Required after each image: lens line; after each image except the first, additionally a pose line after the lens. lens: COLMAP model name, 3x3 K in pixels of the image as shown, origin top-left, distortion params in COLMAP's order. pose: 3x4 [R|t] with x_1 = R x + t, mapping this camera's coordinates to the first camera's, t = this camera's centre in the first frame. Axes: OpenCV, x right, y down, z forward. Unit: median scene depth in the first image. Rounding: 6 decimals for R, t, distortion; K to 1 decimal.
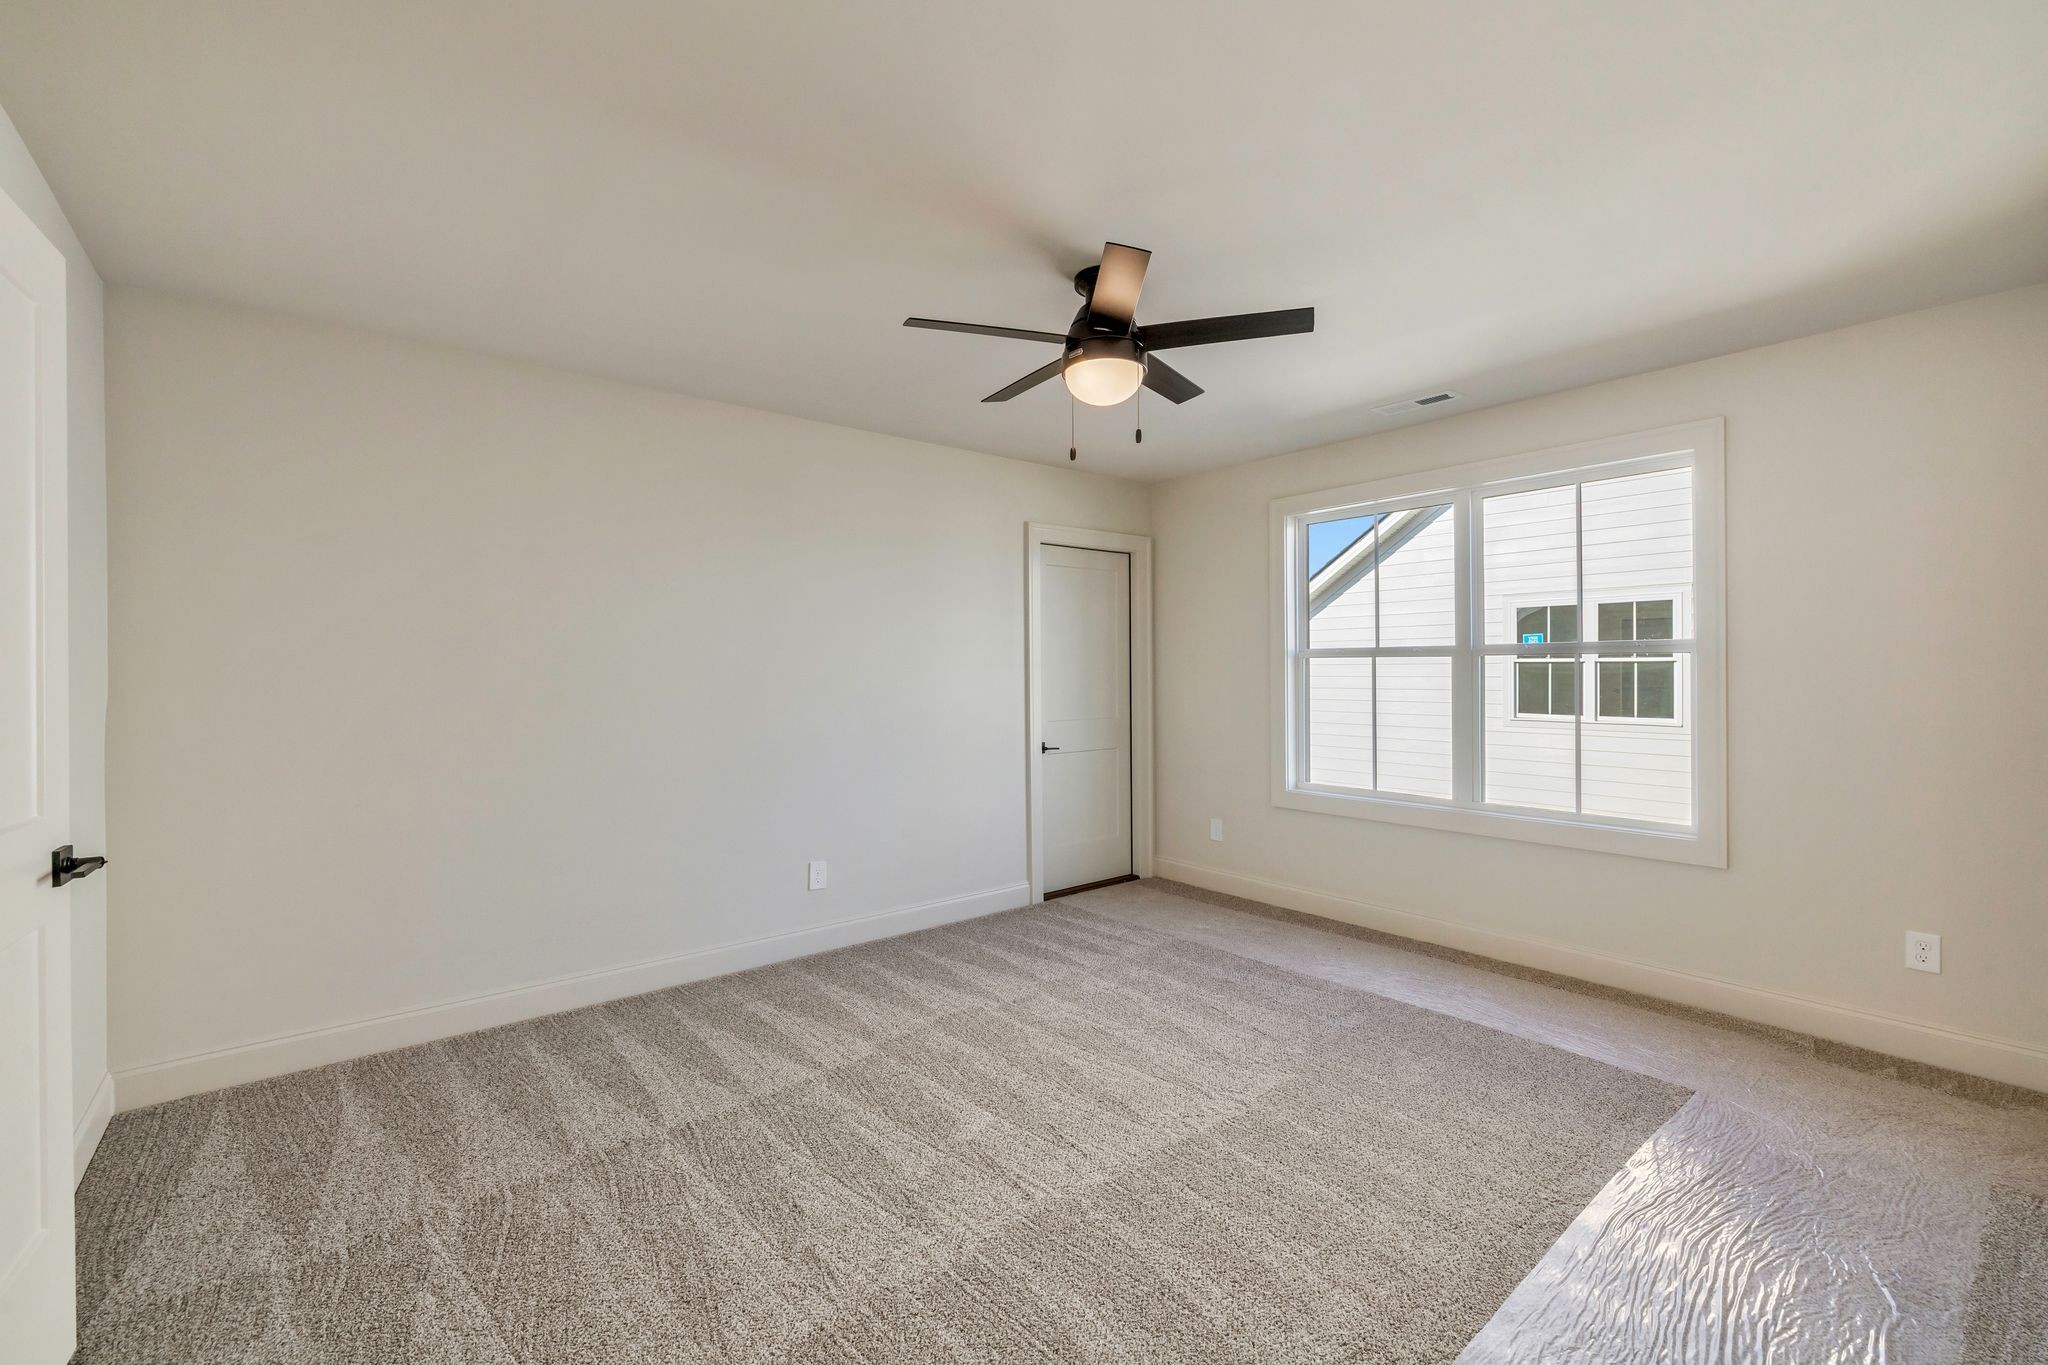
lens RADIAL K [[863.4, 0, 1044.0], [0, 863.4, 671.2], [0, 0, 1]] dist [0.002016, 0.000819]
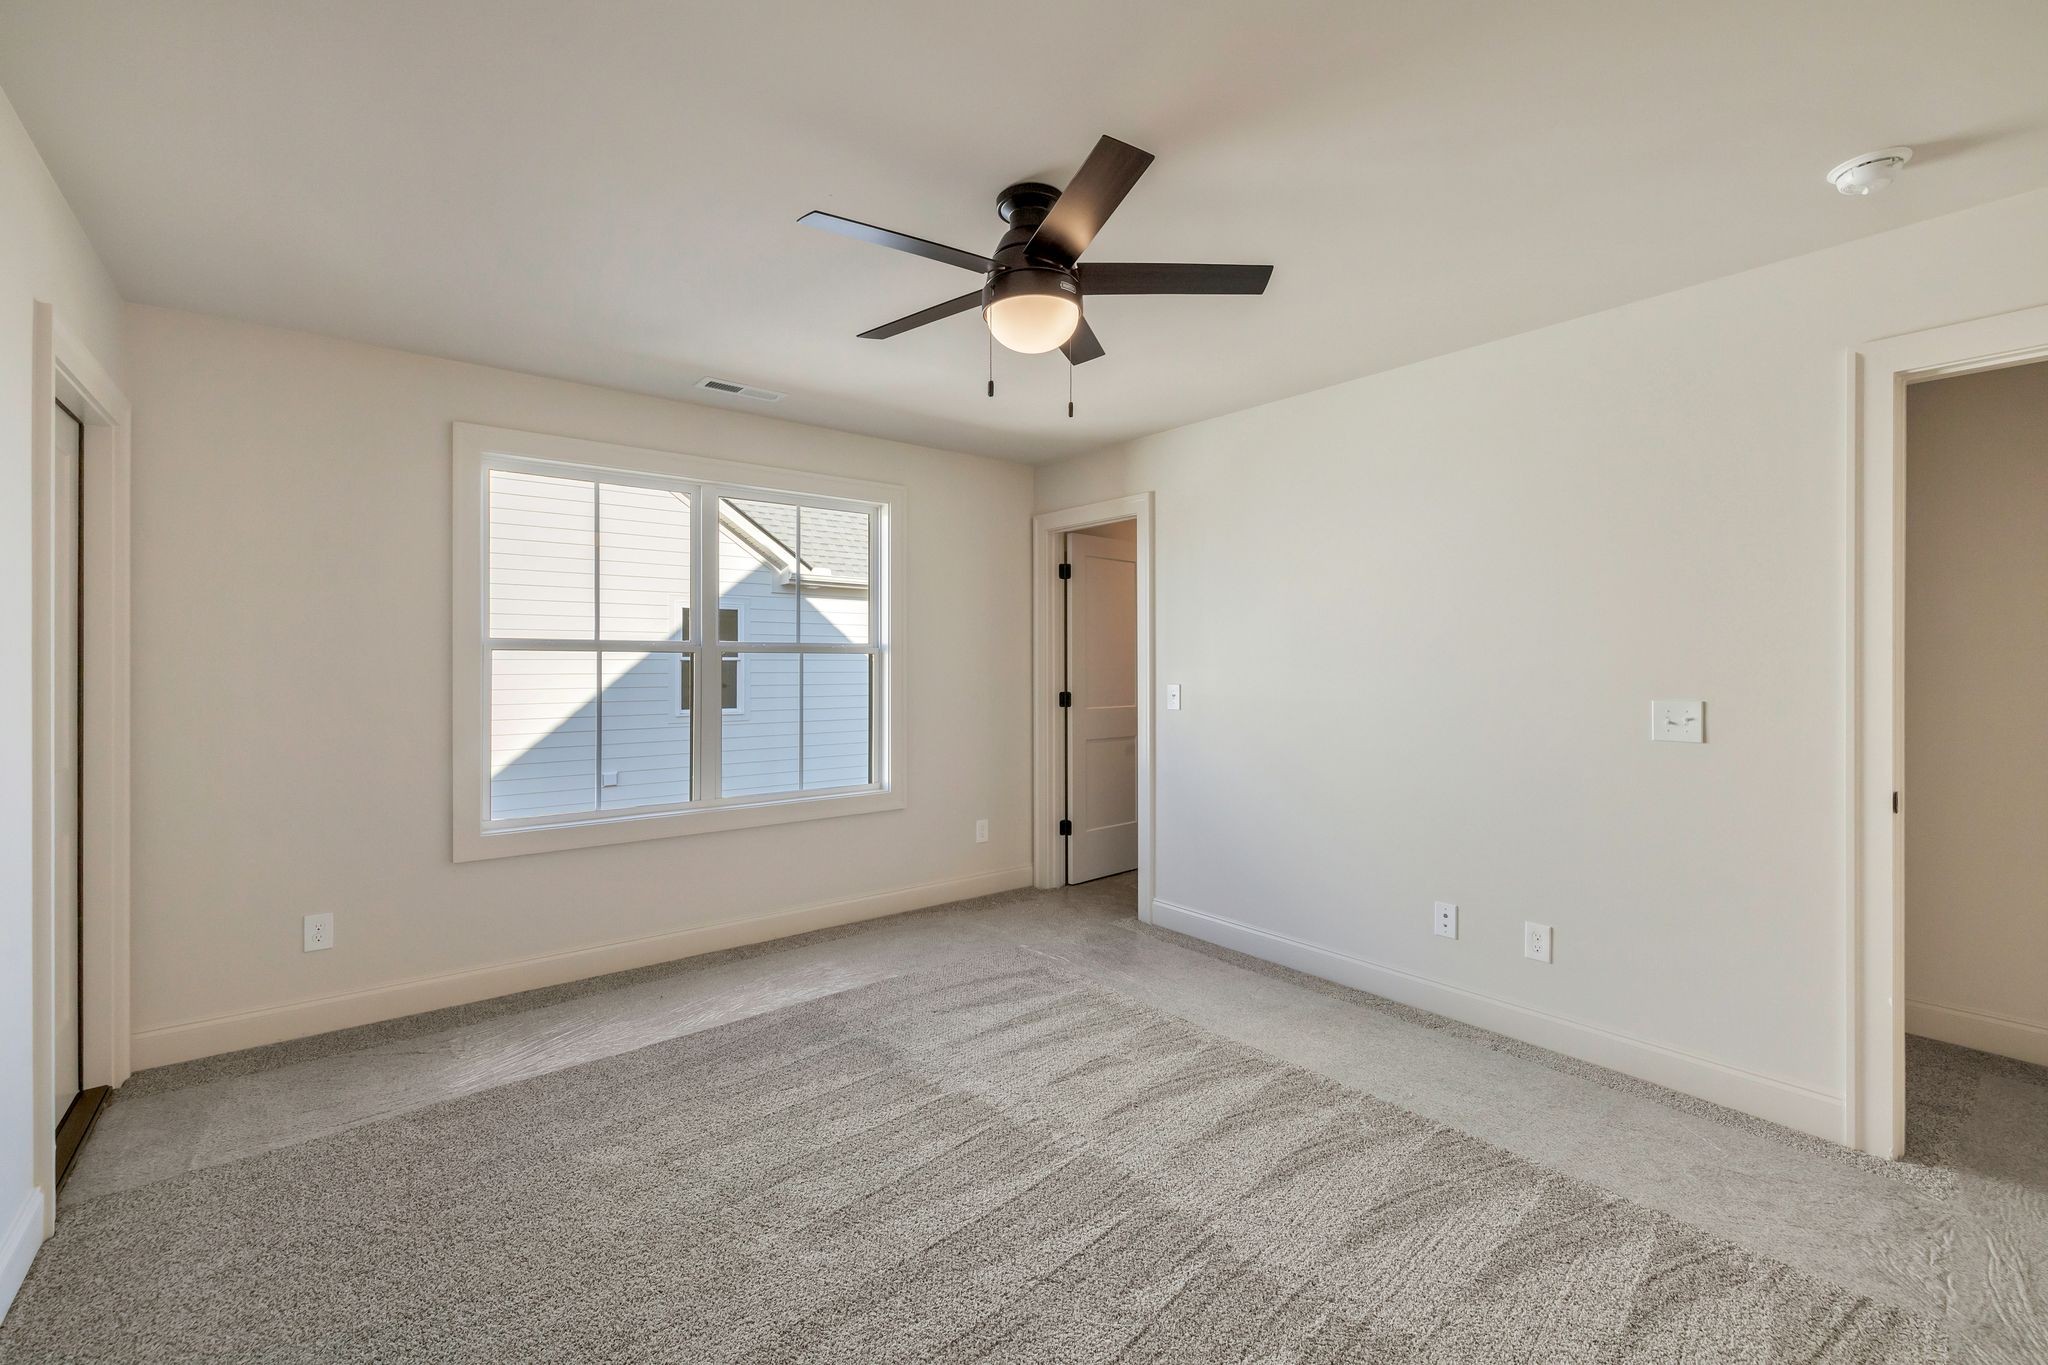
lens RADIAL K [[863.4, 0, 1043.5], [0, 863.4, 674.8], [0, 0, 1]] dist [0.002016, 0.000819]
pose [[0.007715, -0.004237, 0.999961, -0.494940], [0.003929, 0.999983, 0.004207, 0.004972], [-0.999963, 0.003896, 0.007732, 0.616184]]
